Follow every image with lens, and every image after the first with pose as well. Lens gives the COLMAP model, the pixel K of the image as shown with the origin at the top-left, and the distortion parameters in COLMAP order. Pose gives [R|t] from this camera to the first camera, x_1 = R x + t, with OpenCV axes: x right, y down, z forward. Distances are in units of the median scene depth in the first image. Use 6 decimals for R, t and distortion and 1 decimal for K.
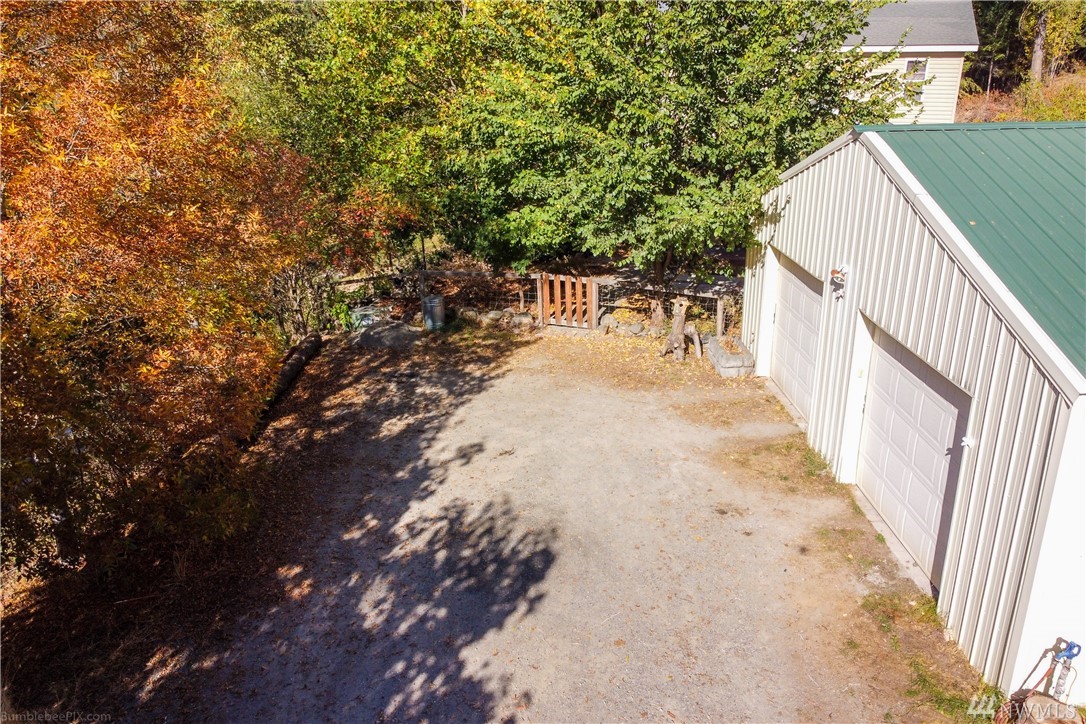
lens RADIAL K [[822.7, 0, 535.6], [0, 822.7, 370.7], [0, 0, 1]] dist [-0.009345, -0.009390]
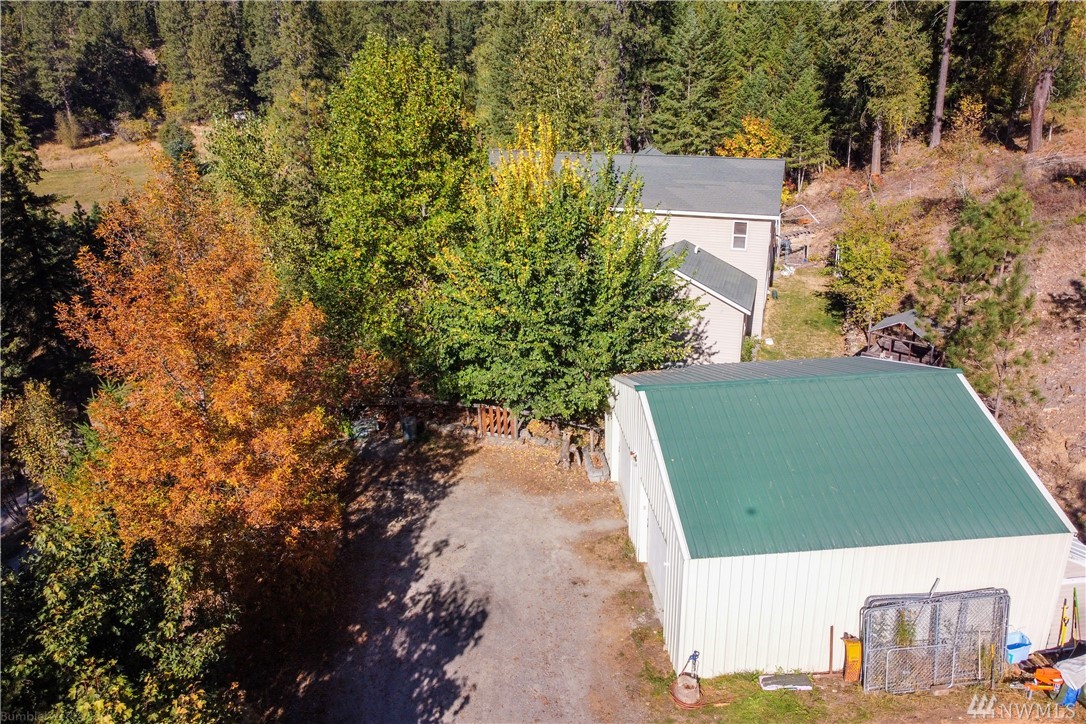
lens RADIAL K [[822.7, 0, 546.7], [0, 822.7, 351.6], [0, 0, 1]] dist [-0.009345, -0.009390]
pose [[0.996859, -0.023016, 0.075773, 0.024801], [0.021940, 0.999647, 0.015008, -0.367179], [-0.076092, -0.013298, 0.997012, -0.834997]]
